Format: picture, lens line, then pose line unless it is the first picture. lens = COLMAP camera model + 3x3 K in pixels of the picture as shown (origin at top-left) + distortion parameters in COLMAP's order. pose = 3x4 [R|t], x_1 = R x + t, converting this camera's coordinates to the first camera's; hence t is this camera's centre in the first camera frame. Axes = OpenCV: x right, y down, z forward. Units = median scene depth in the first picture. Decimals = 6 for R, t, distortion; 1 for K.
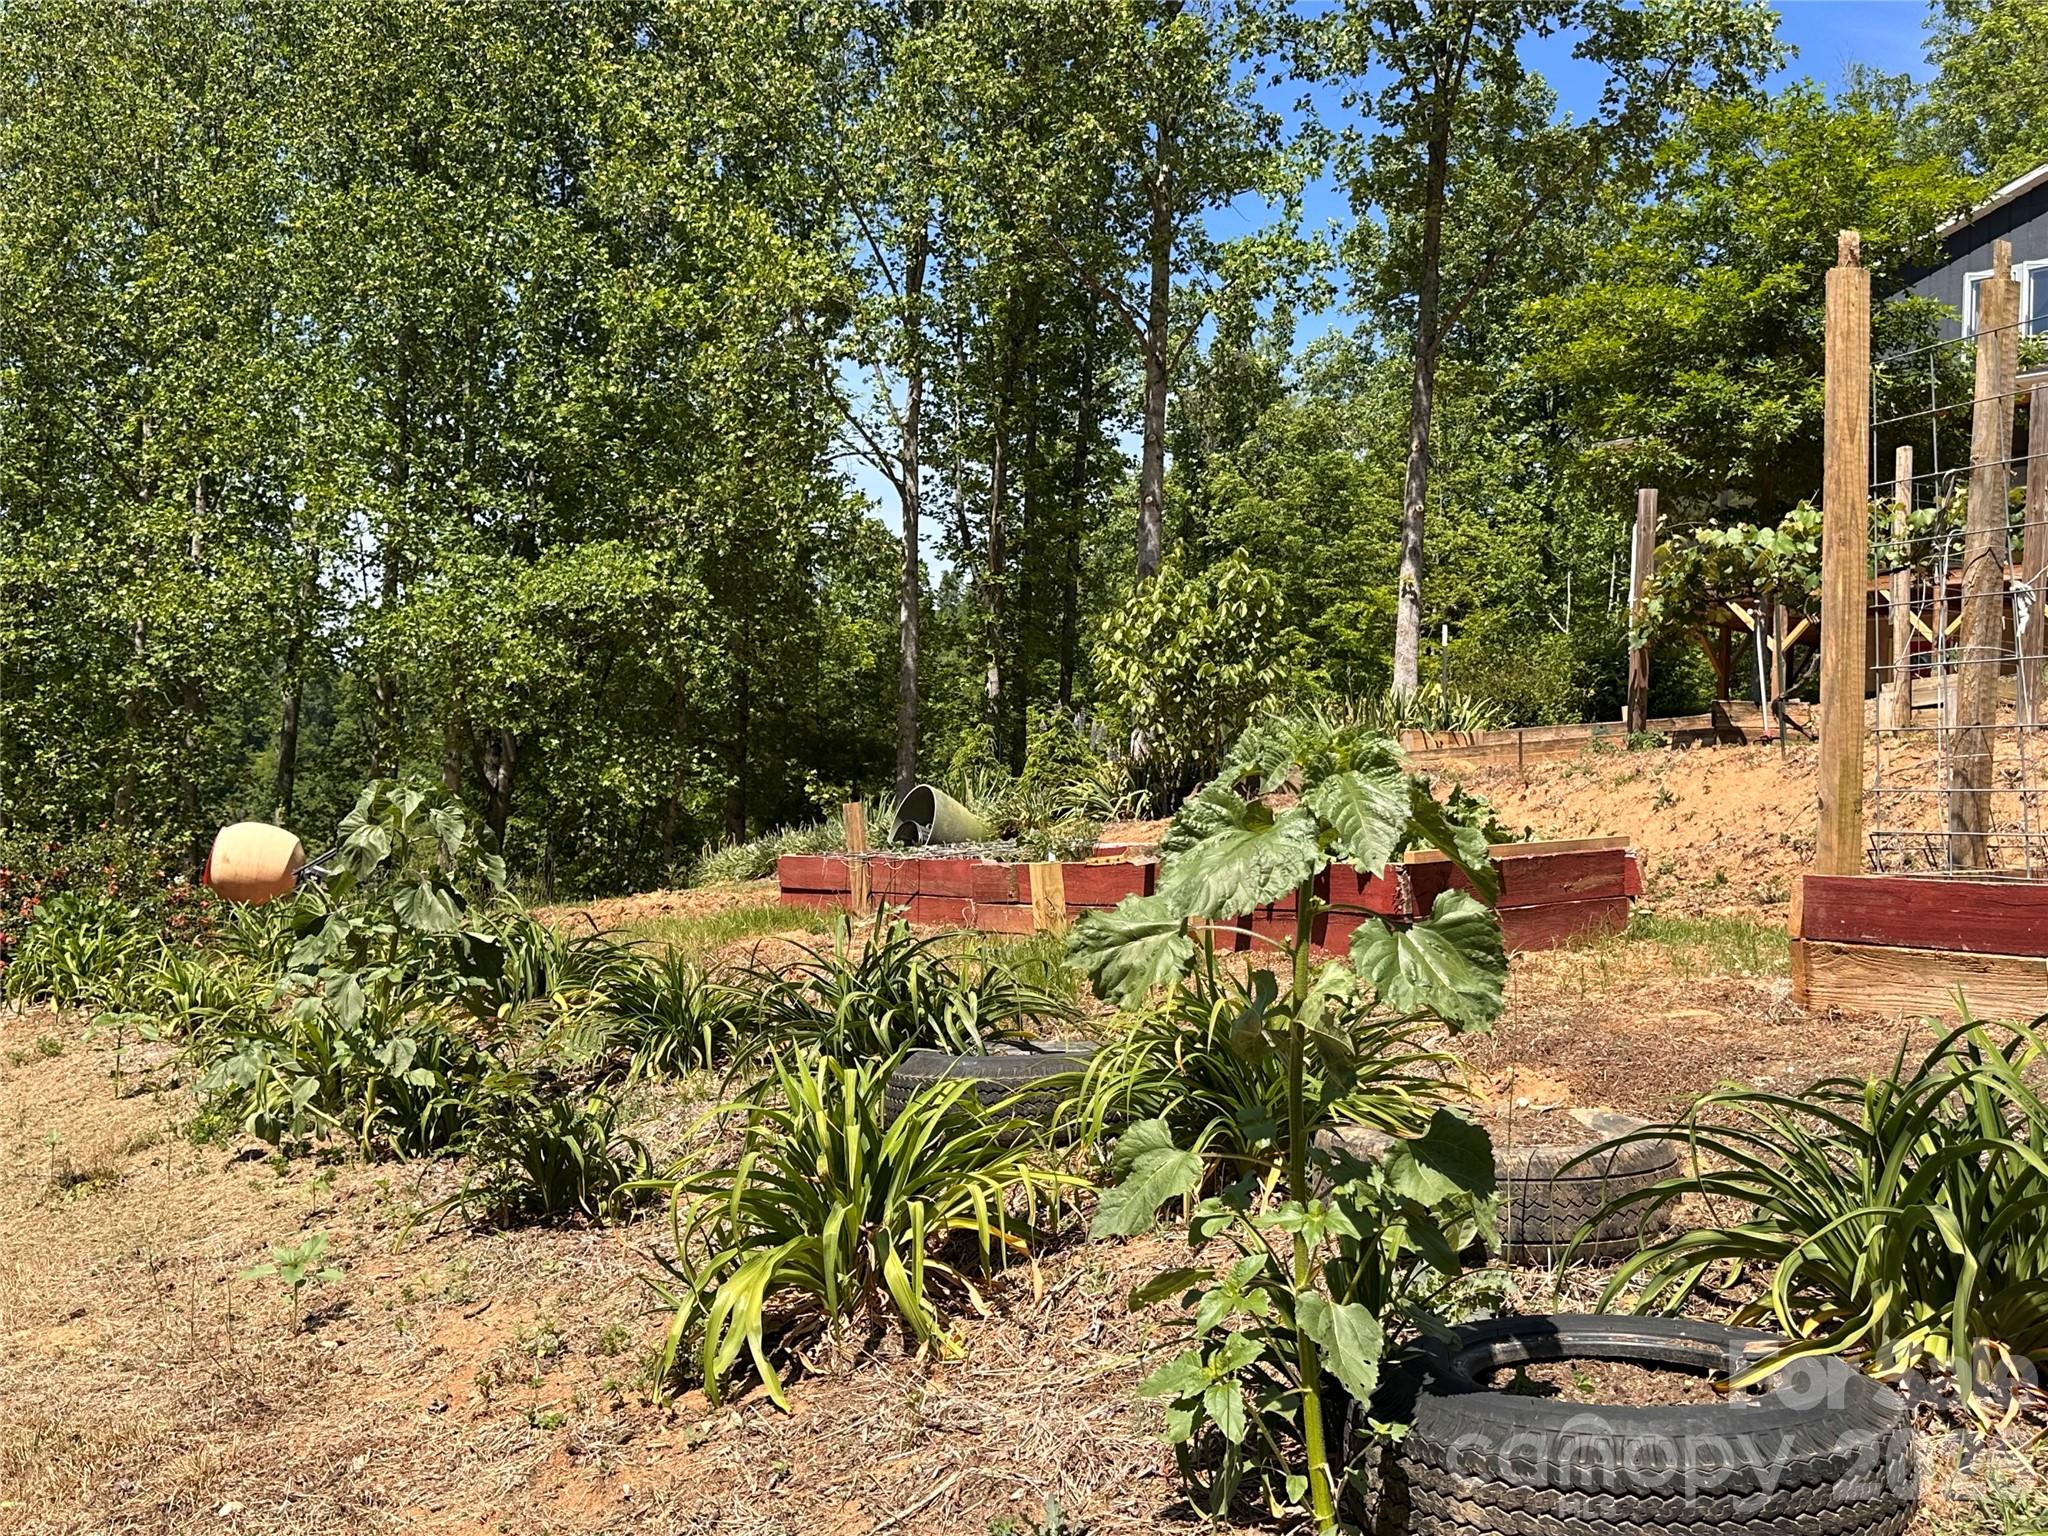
lens RADIAL K [[1981.5, 0, 1021.6], [0, 1981.5, 769.1], [0, 0, 1]] dist [0.082491, 0.000000]
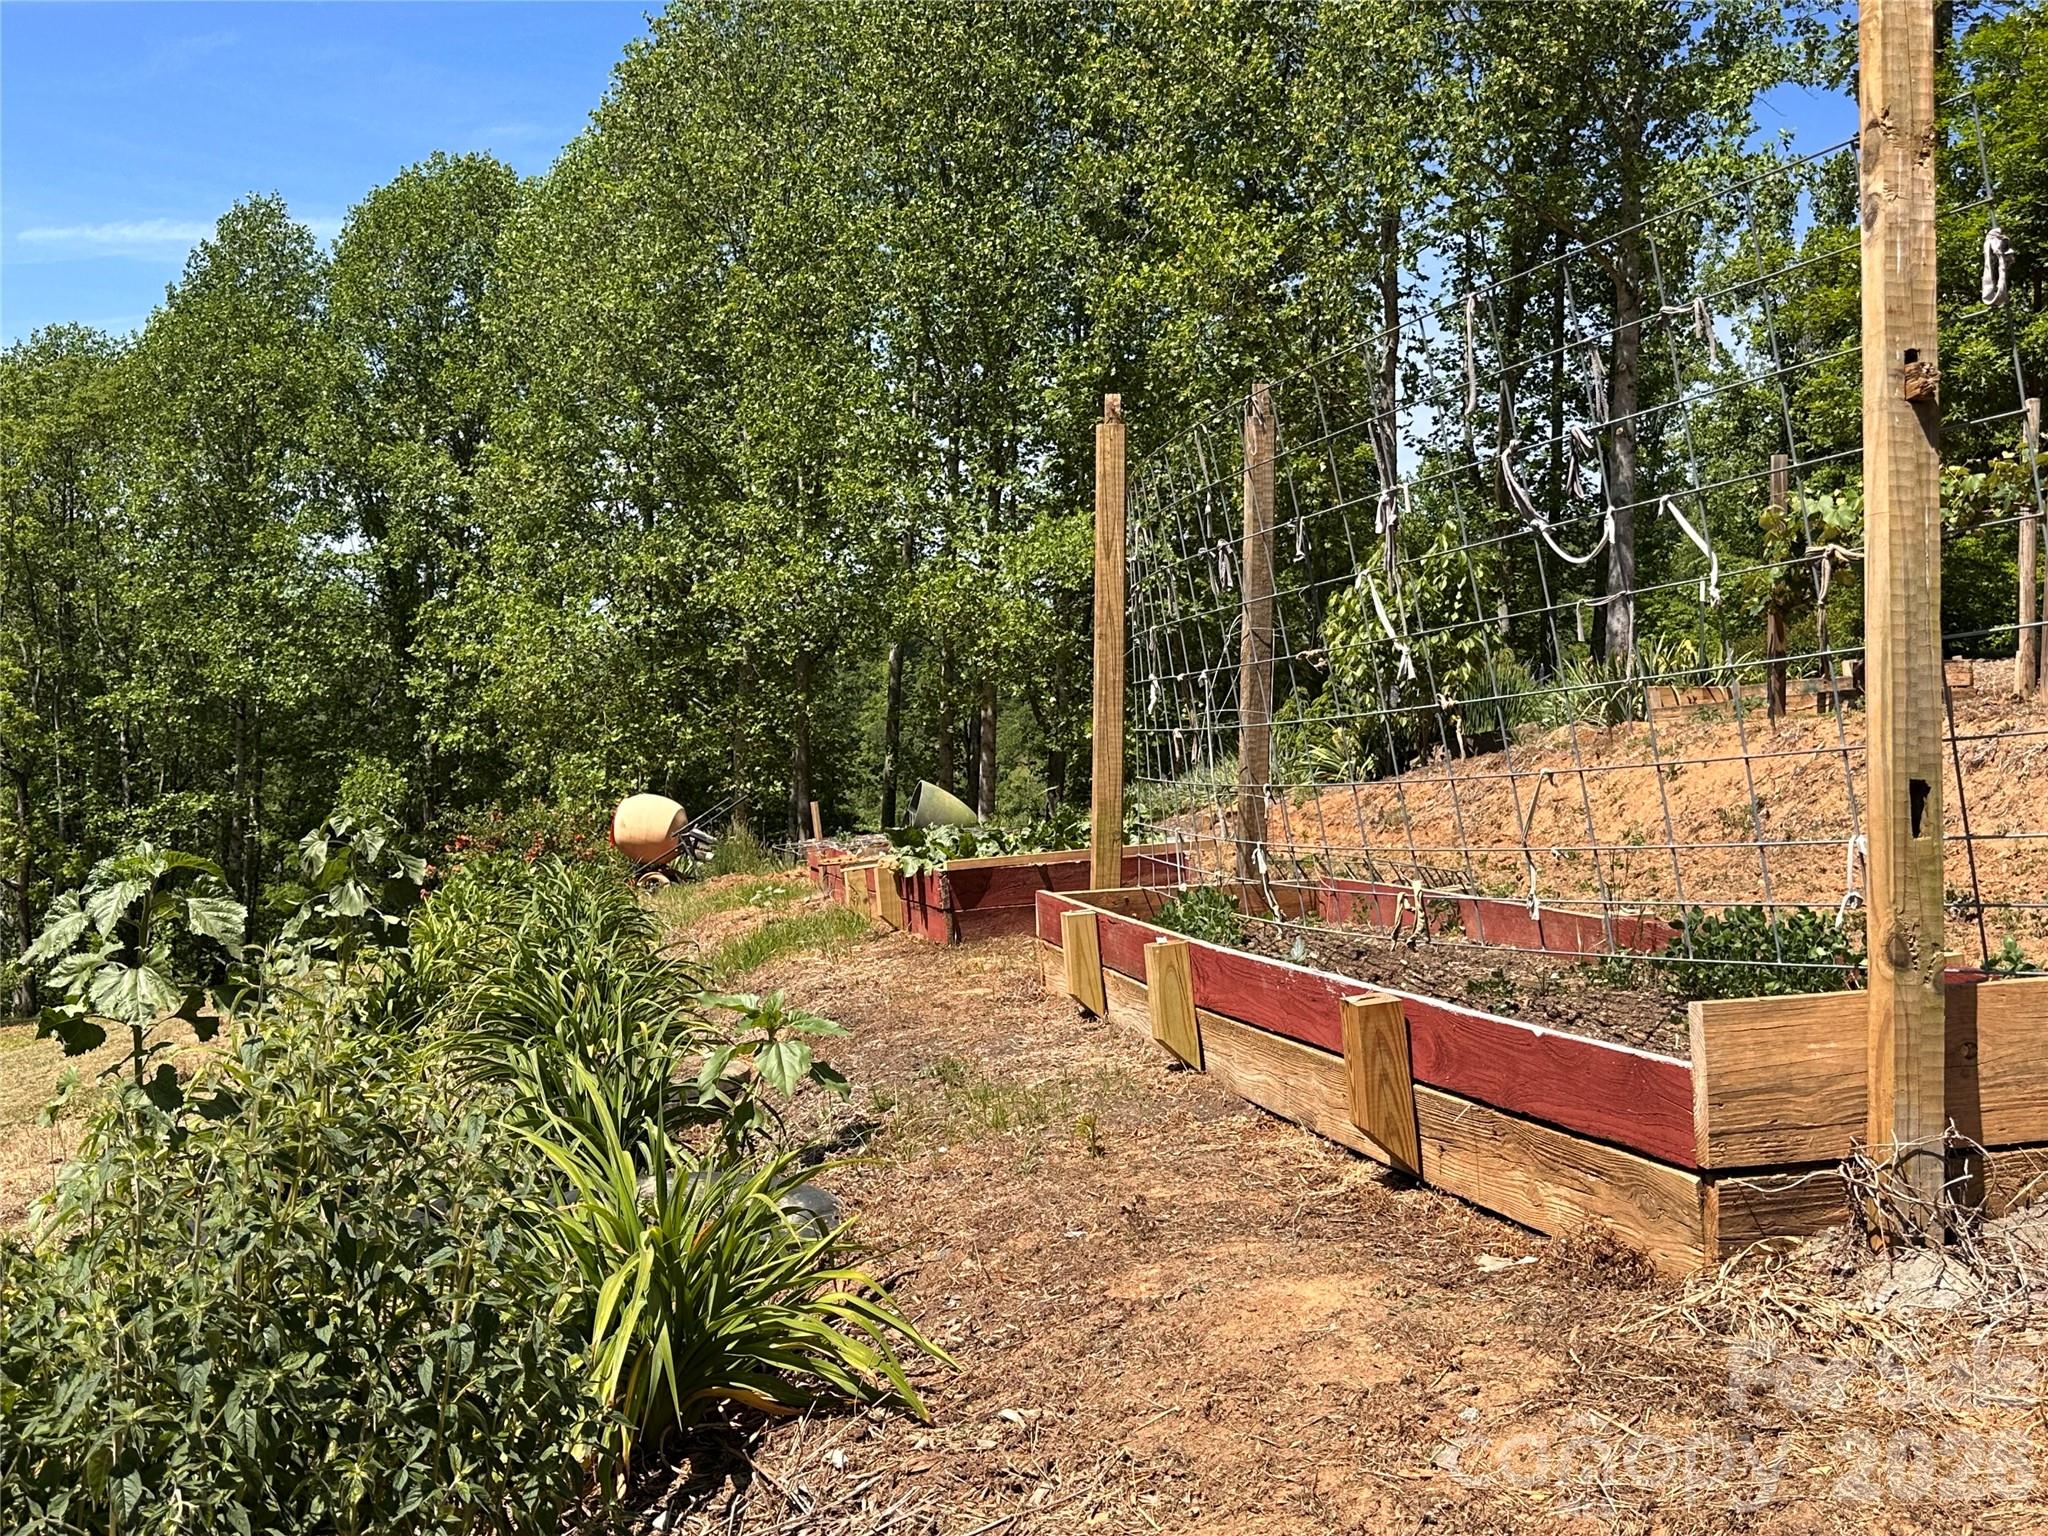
lens RADIAL K [[1981.5, 0, 1027.1], [0, 1981.5, 765.6], [0, 0, 1]] dist [0.082491, 0.000000]
pose [[0.944271, -0.019283, -0.328605, 0.224524], [0.030515, 0.999112, 0.029057, -0.018862], [0.327753, -0.037465, 0.944020, -0.069497]]
